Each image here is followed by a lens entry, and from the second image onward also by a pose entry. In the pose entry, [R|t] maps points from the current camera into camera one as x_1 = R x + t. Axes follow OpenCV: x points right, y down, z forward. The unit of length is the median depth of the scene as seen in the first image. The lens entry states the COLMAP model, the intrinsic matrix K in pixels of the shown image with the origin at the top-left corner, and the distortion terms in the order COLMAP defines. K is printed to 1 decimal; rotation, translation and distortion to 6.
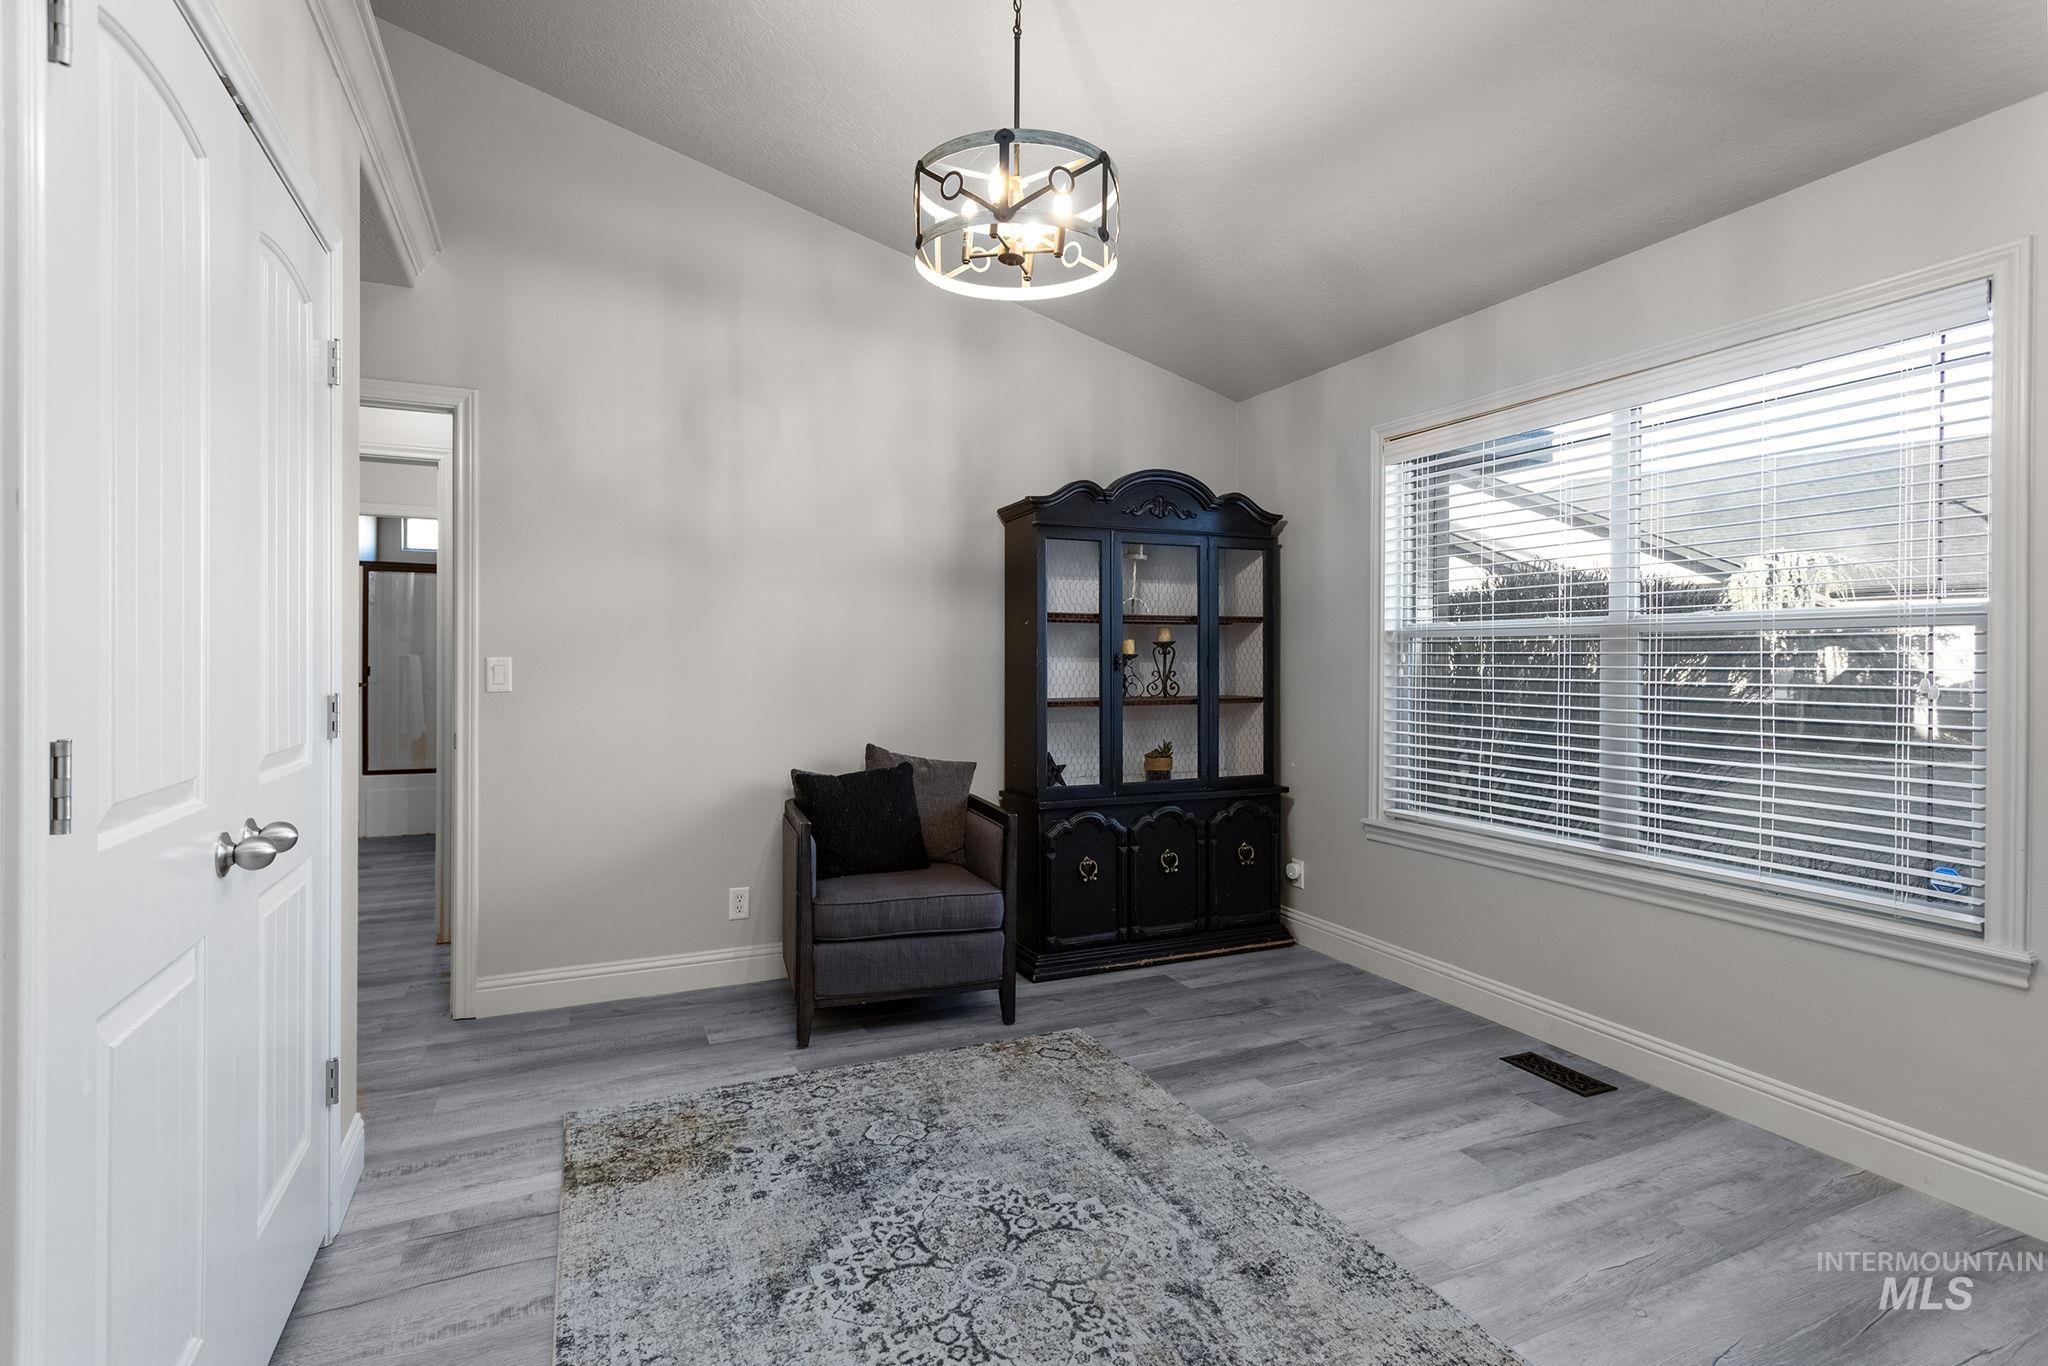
lens RADIAL K [[987.4, 0, 1019.0], [0, 987.4, 661.6], [0, 0, 1]] dist [0.004643, 0.001155]
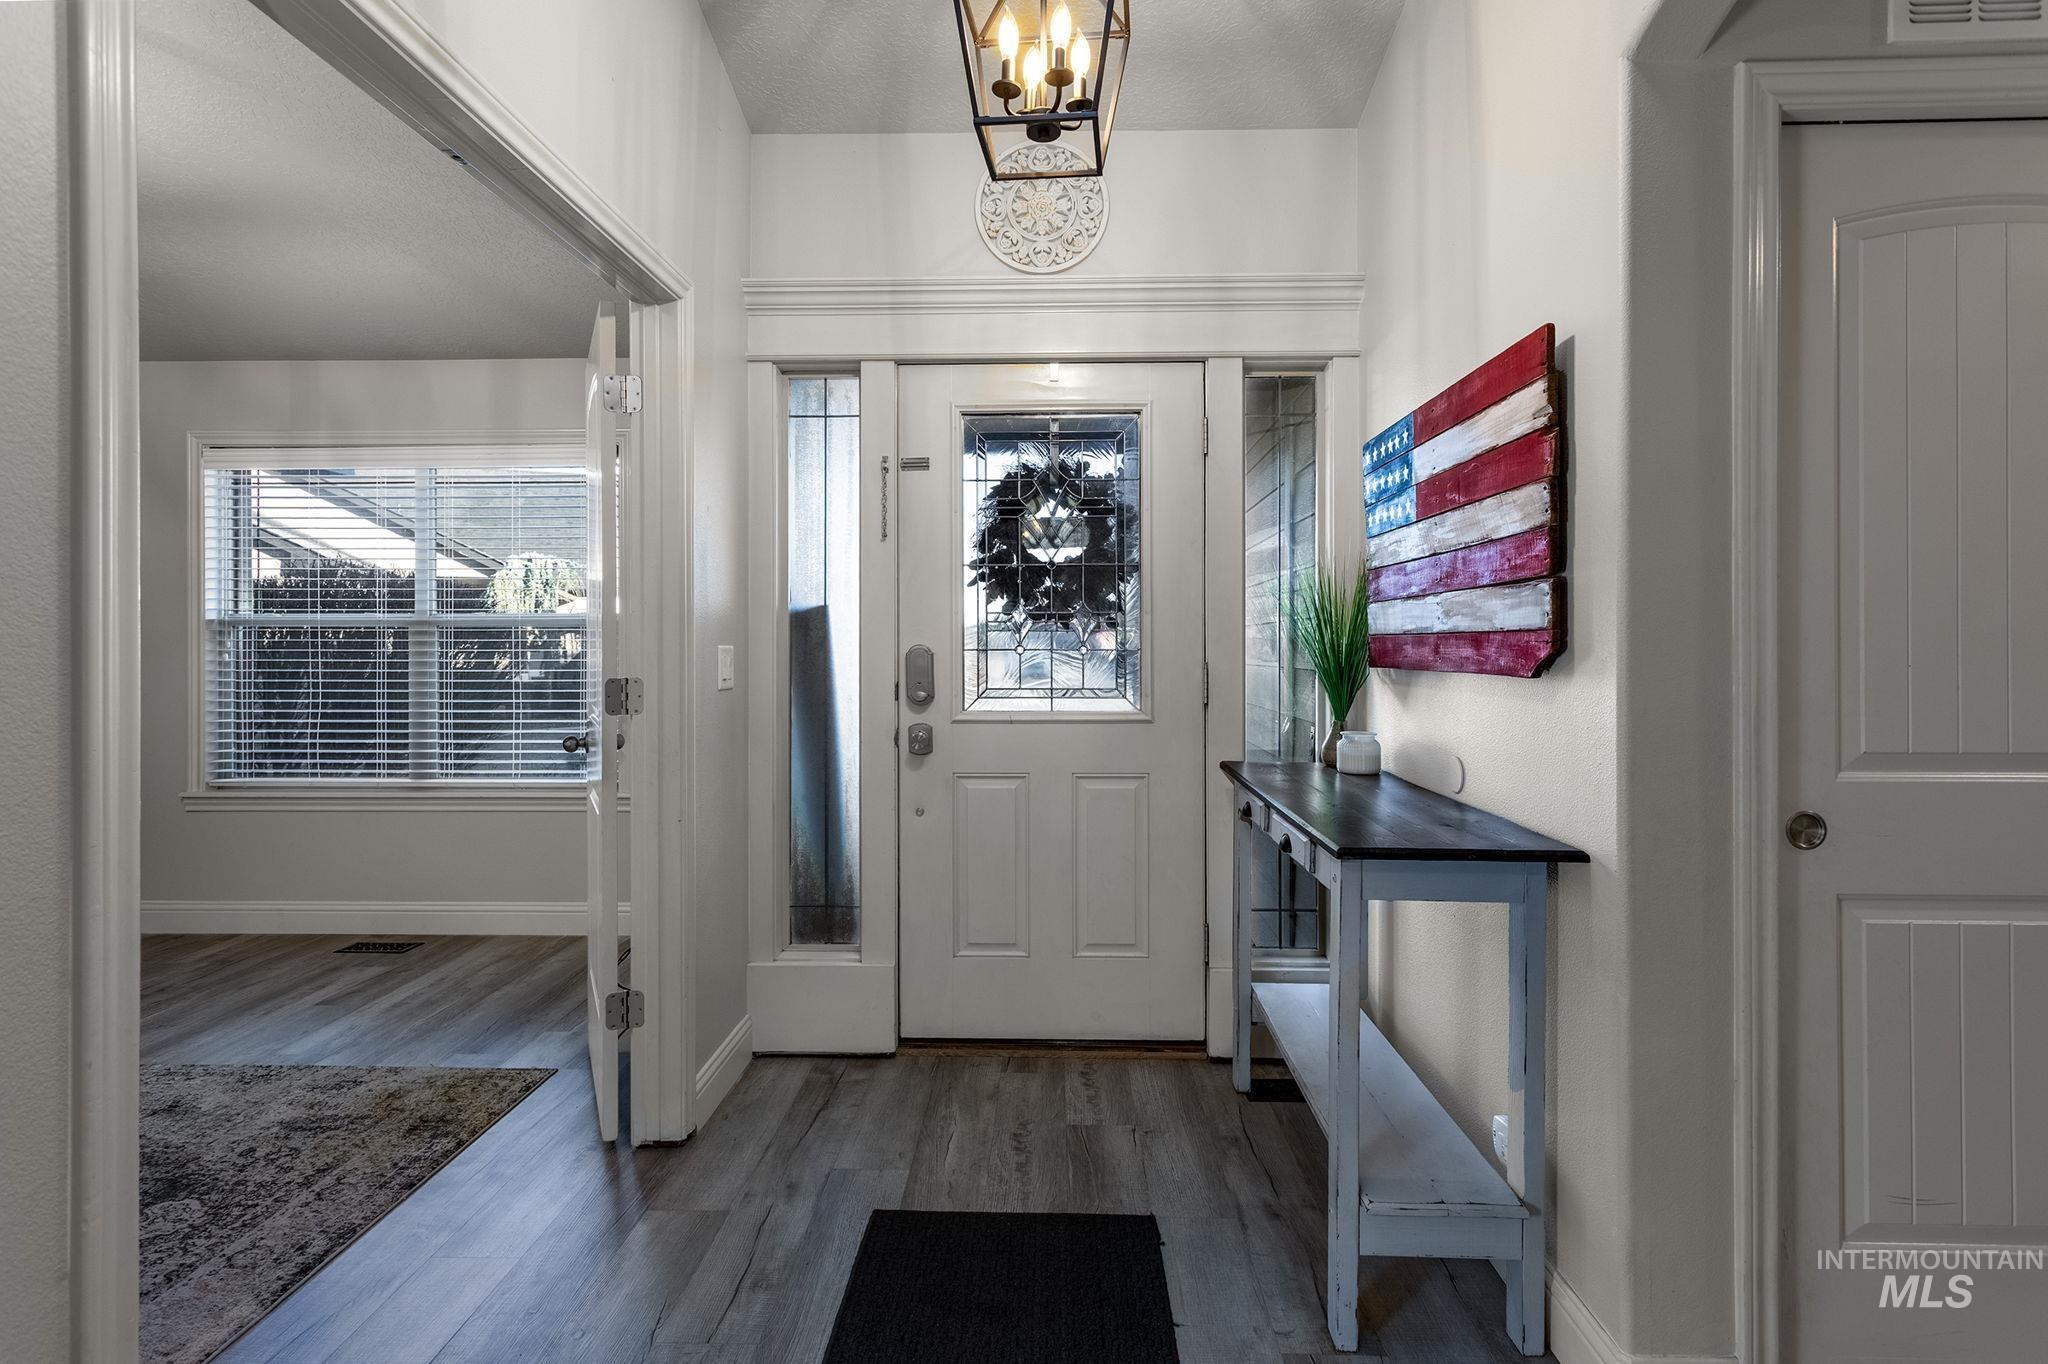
lens RADIAL K [[1009.9, 0, 1051.9], [0, 1009.9, 647.7], [0, 0, 1]] dist [0.003243, -0.000294]
pose [[0.430531, -0.005861, 0.902557, -0.332336], [0.003136, 0.999983, 0.004997, -0.003247], [-0.902571, 0.000679, 0.430541, -0.463433]]
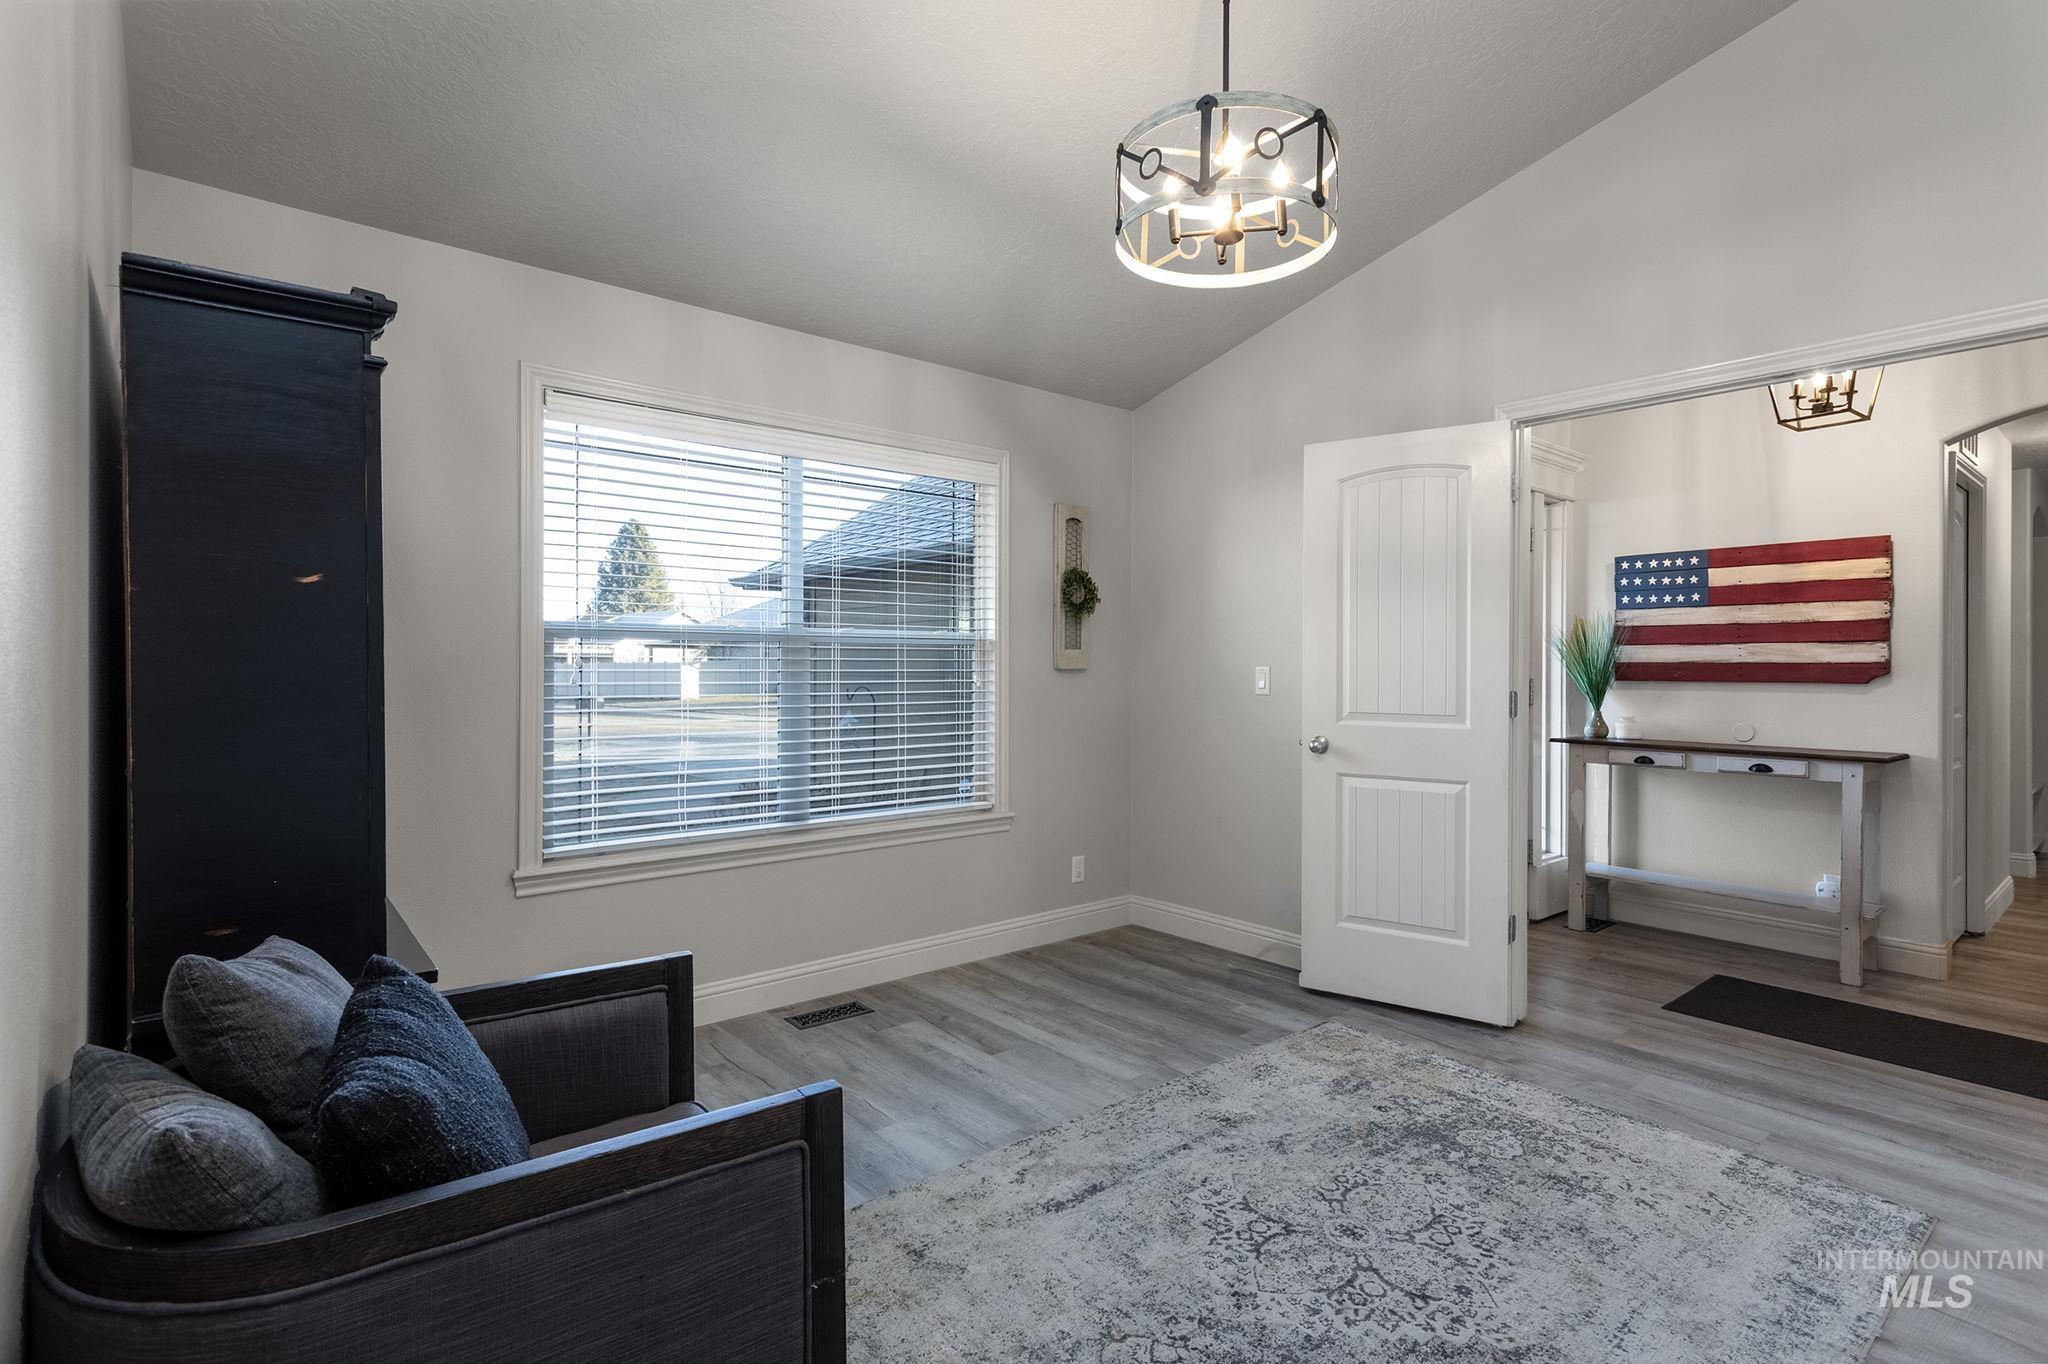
lens RADIAL K [[995.6, 0, 1014.7], [0, 995.6, 668.7], [0, 0, 1]] dist [0.001173, 0.000417]
pose [[-0.274316, -0.006080, 0.961620, -0.689672], [-0.000605, 0.999981, 0.006150, -0.005269], [-0.961639, 0.001106, -0.274315, 1.166699]]
